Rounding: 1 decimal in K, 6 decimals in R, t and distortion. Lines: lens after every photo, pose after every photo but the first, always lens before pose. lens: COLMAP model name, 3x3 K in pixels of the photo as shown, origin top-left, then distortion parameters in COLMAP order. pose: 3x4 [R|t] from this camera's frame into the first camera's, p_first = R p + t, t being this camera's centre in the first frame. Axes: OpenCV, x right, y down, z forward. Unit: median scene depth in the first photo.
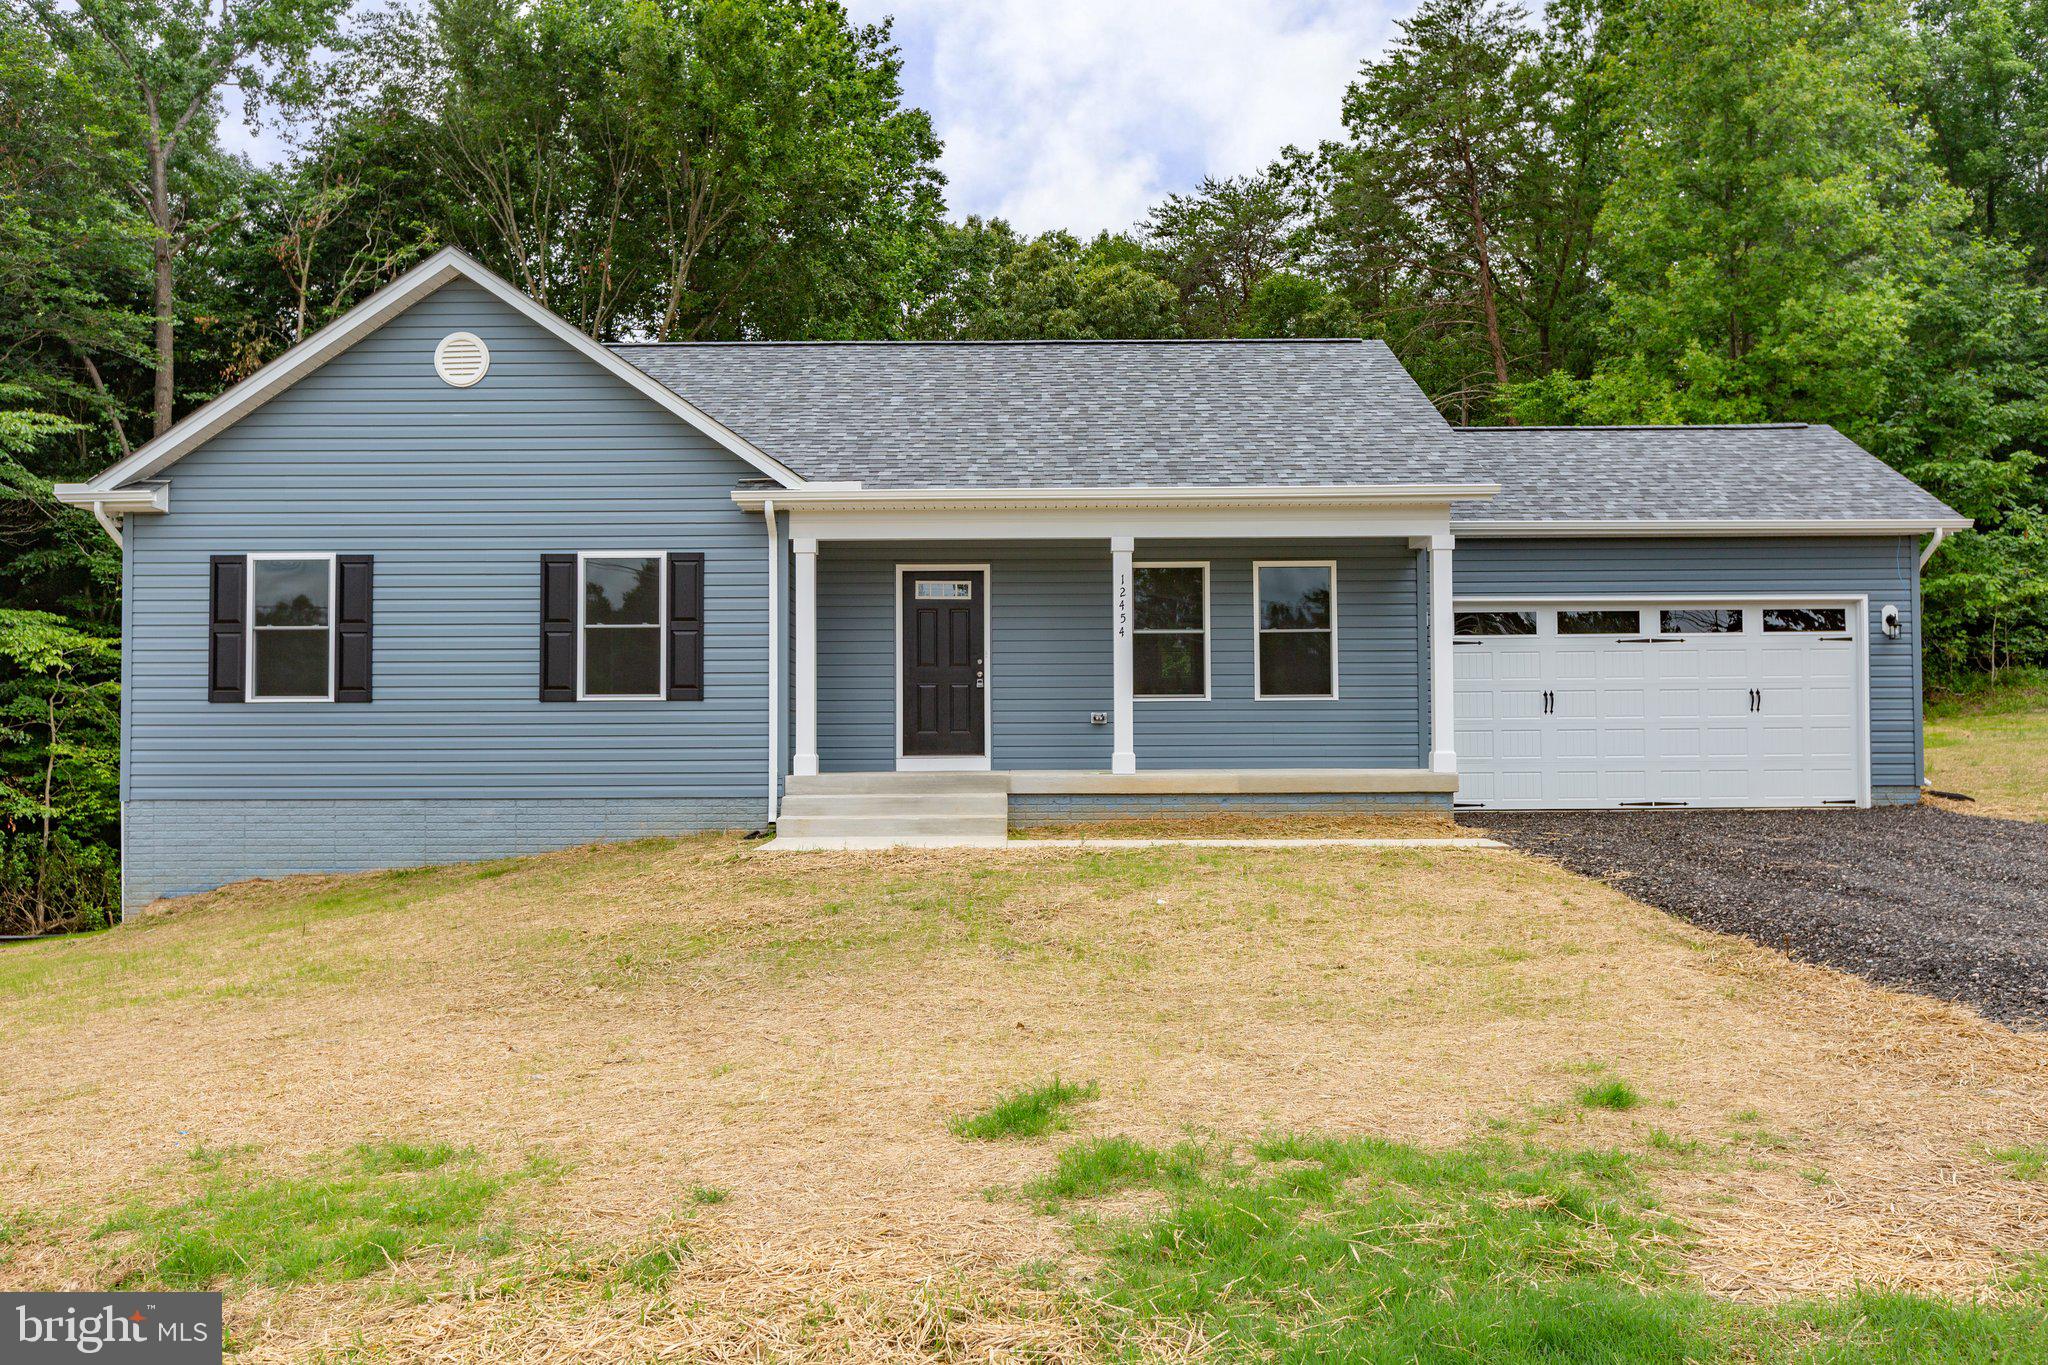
lens RADIAL K [[1747.0, 0, 1114.4], [0, 1747.0, 707.2], [0, 0, 1]] dist [0.011249, -0.011205]
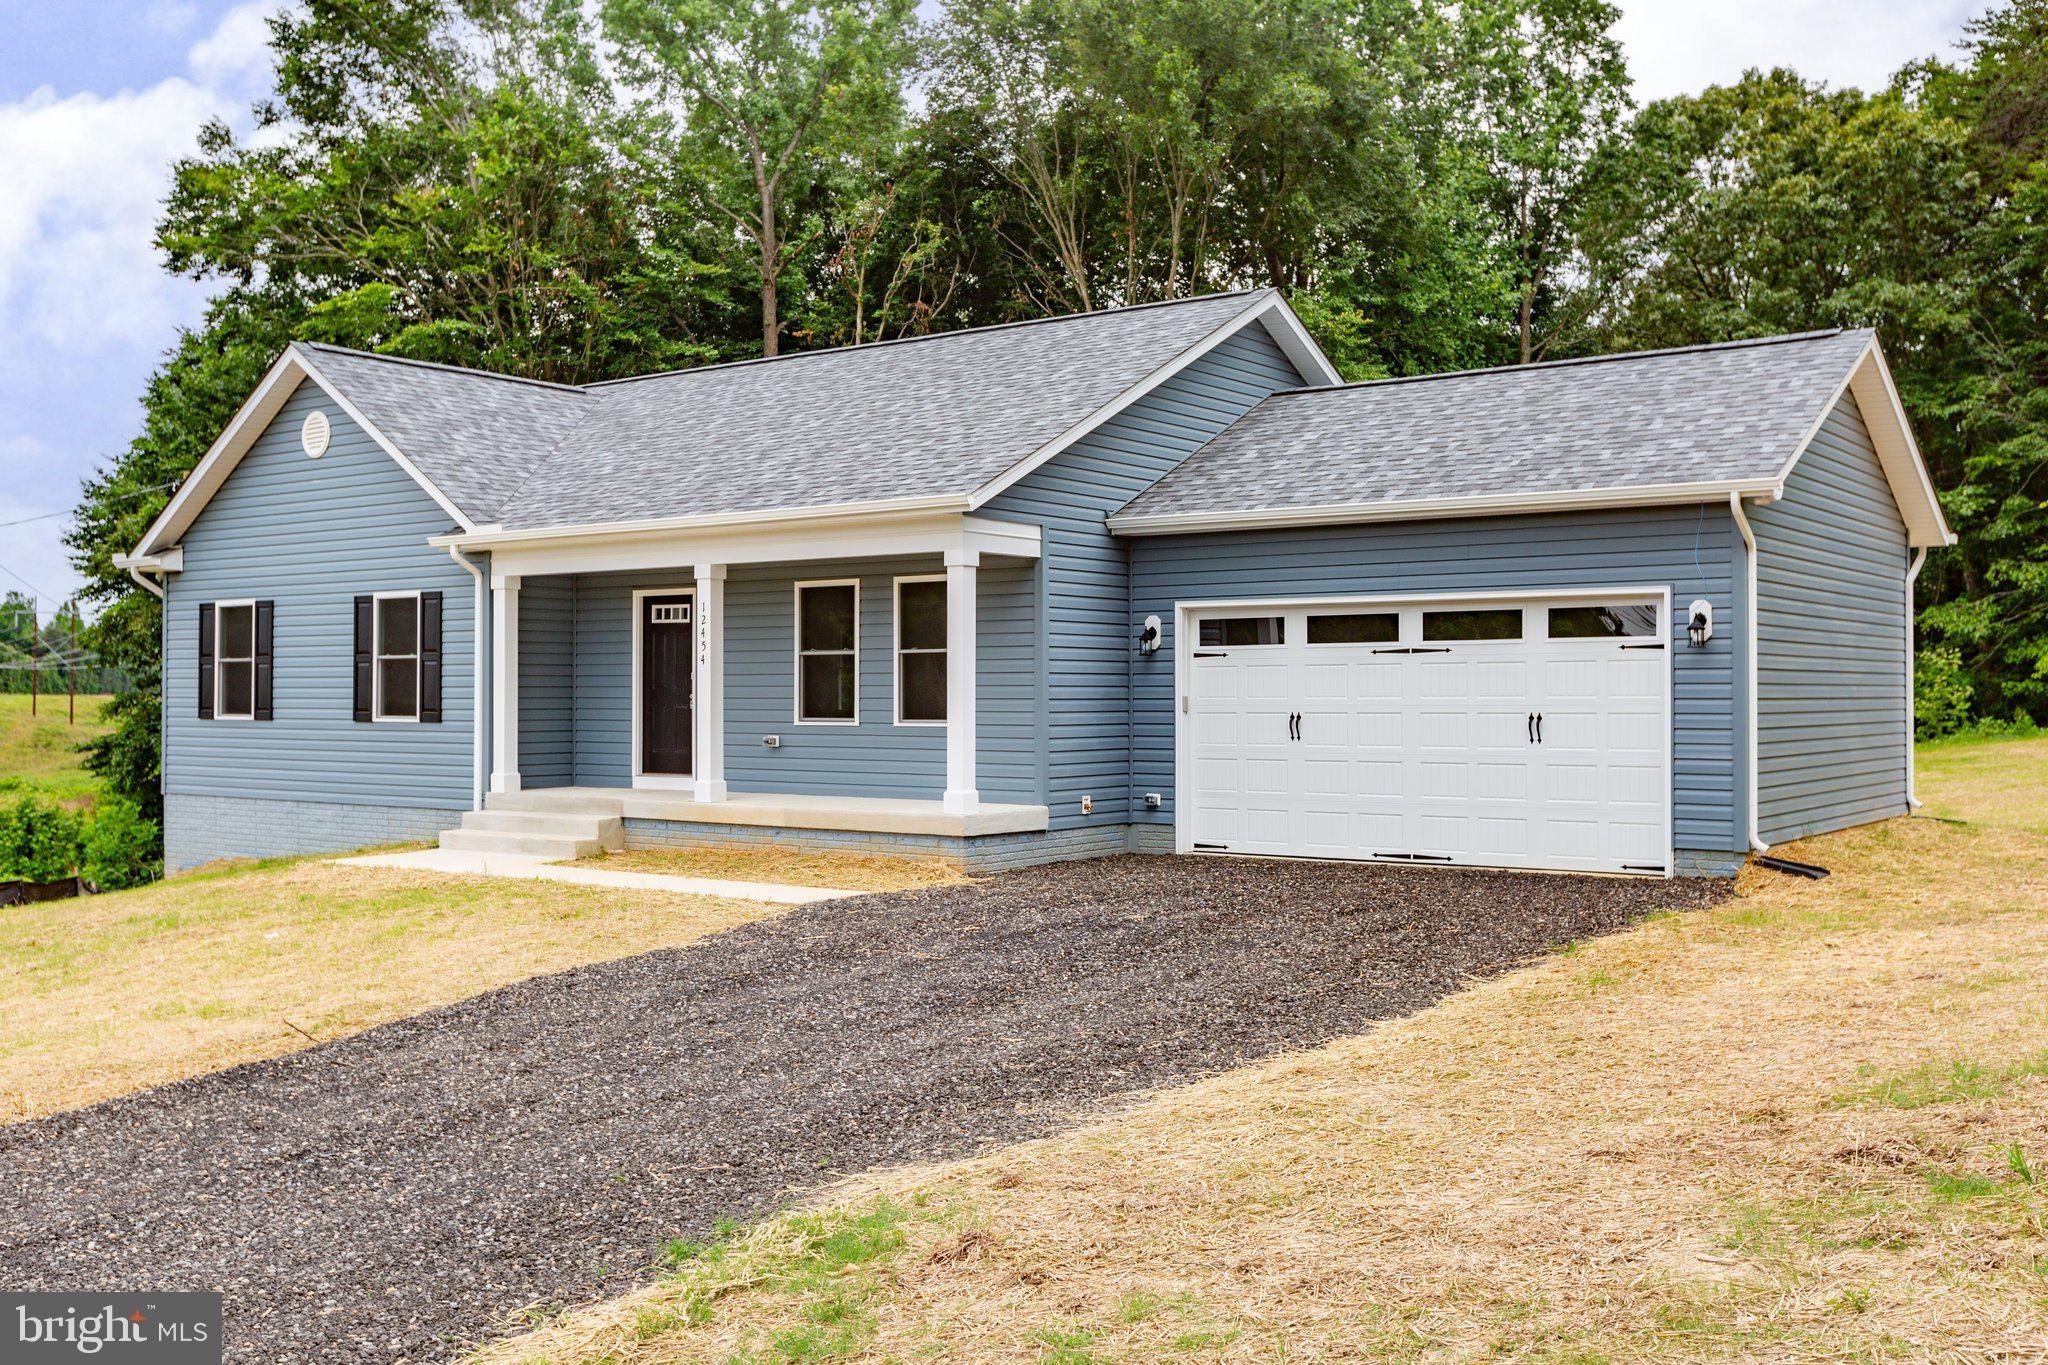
lens RADIAL K [[1984.0, 0, 1050.1], [0, 1984.0, 692.6], [0, 0, 1]] dist [0.003693, 0.000000]
pose [[0.796759, 0.005518, -0.604273, 0.849608], [0.009146, 0.999734, 0.021189, -0.046715], [0.604228, -0.022410, 0.796496, 0.218057]]
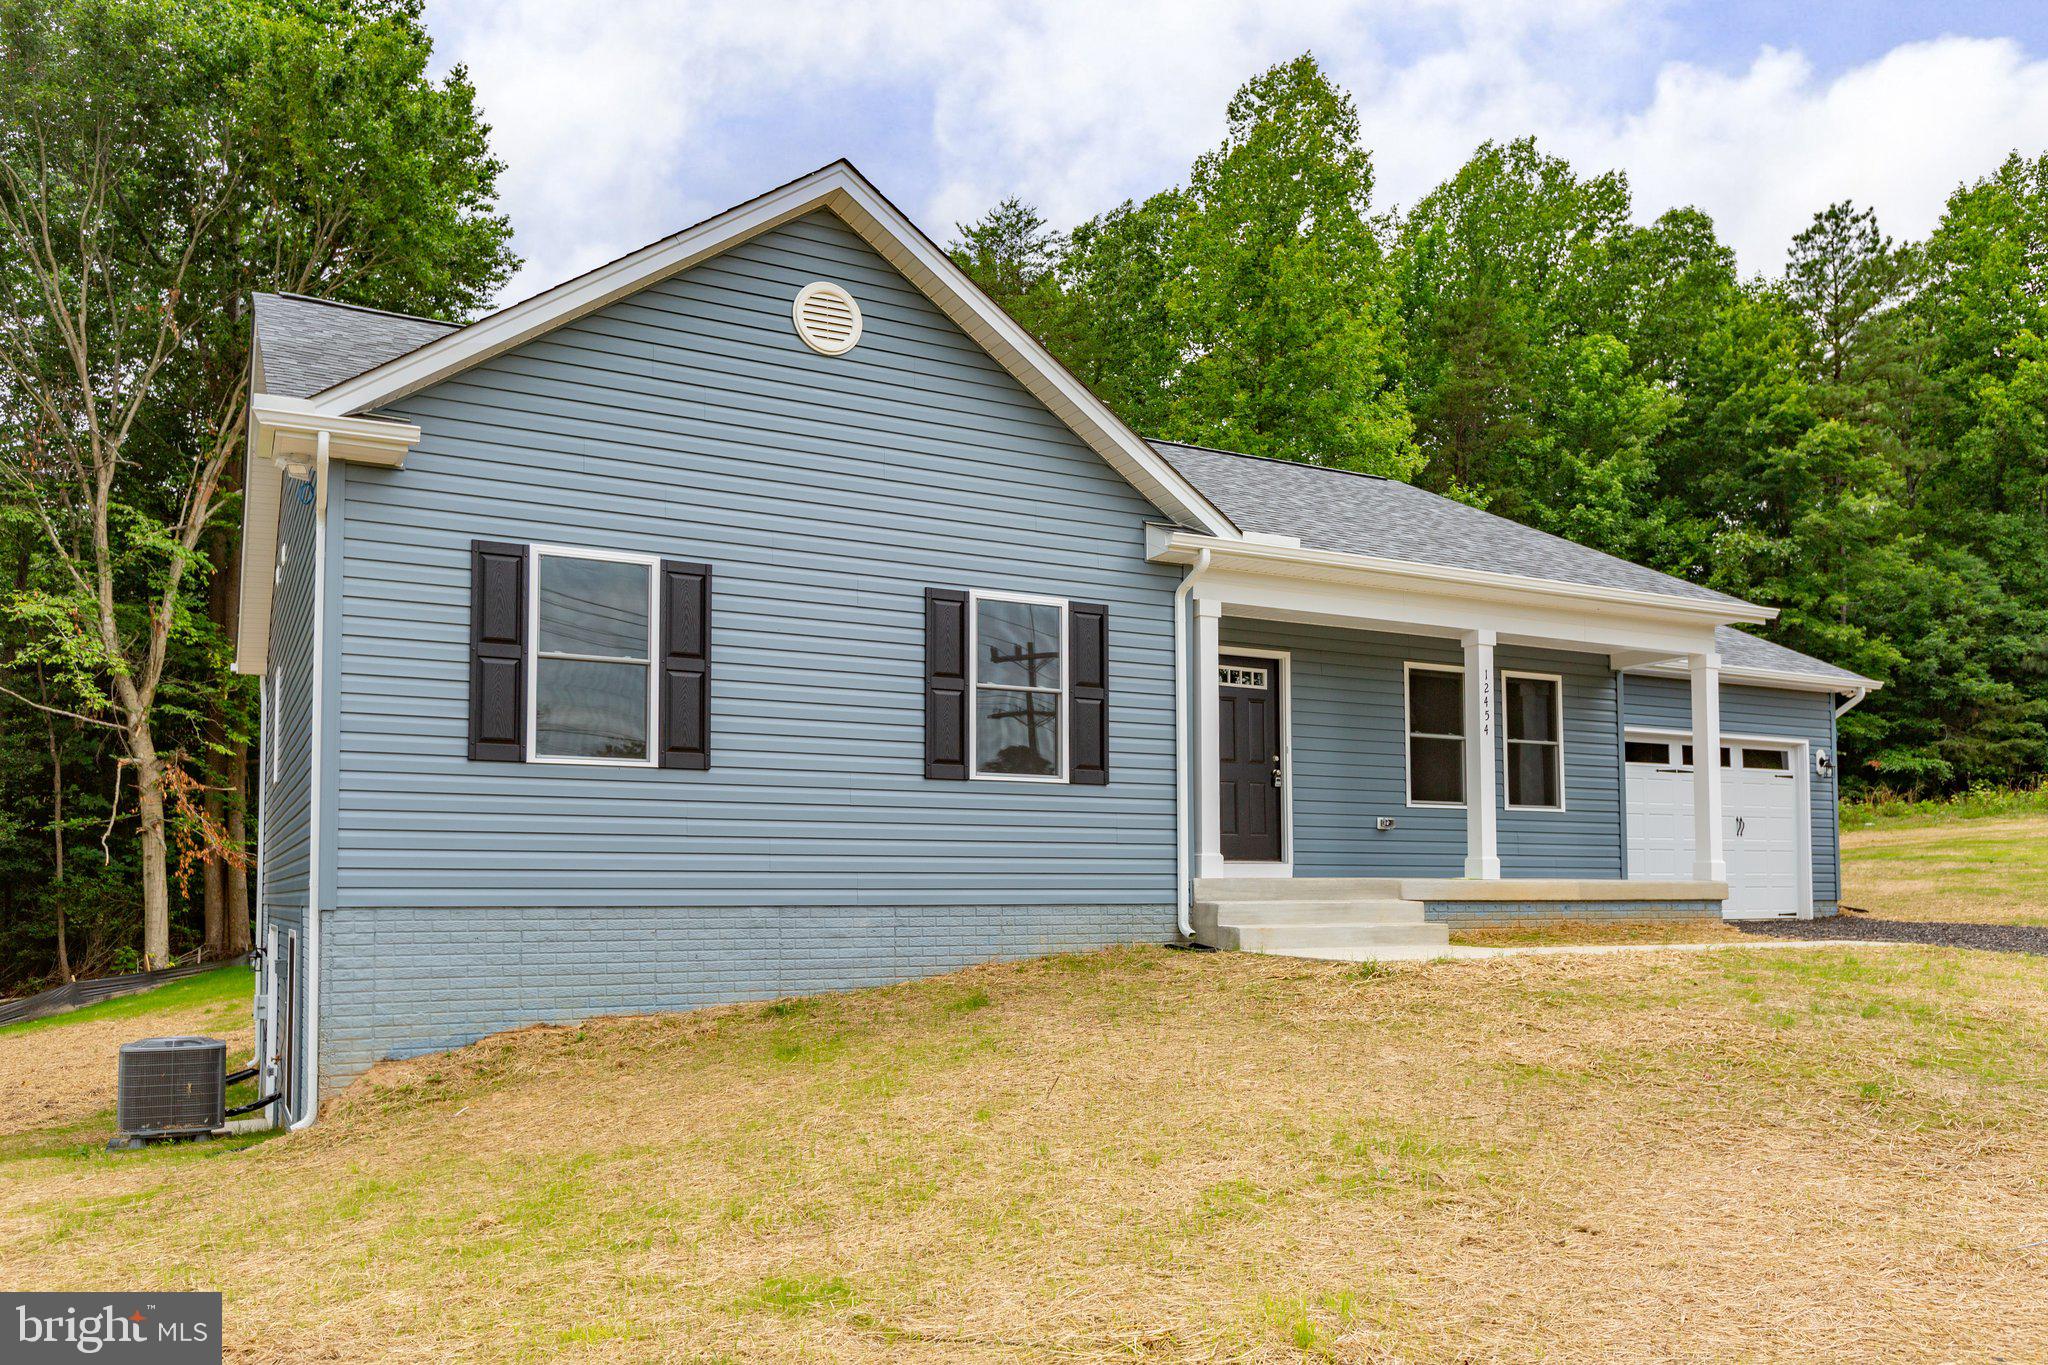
lens RADIAL K [[1485.9, 0, 1071.8], [0, 1485.9, 823.5], [0, 0, 1]] dist [0.009885, 0.000732]
pose [[0.884791, 0.025444, 0.465293, -0.572162], [-0.013689, 0.999496, -0.028627, 0.033930], [-0.465787, 0.018959, 0.884694, 0.392458]]
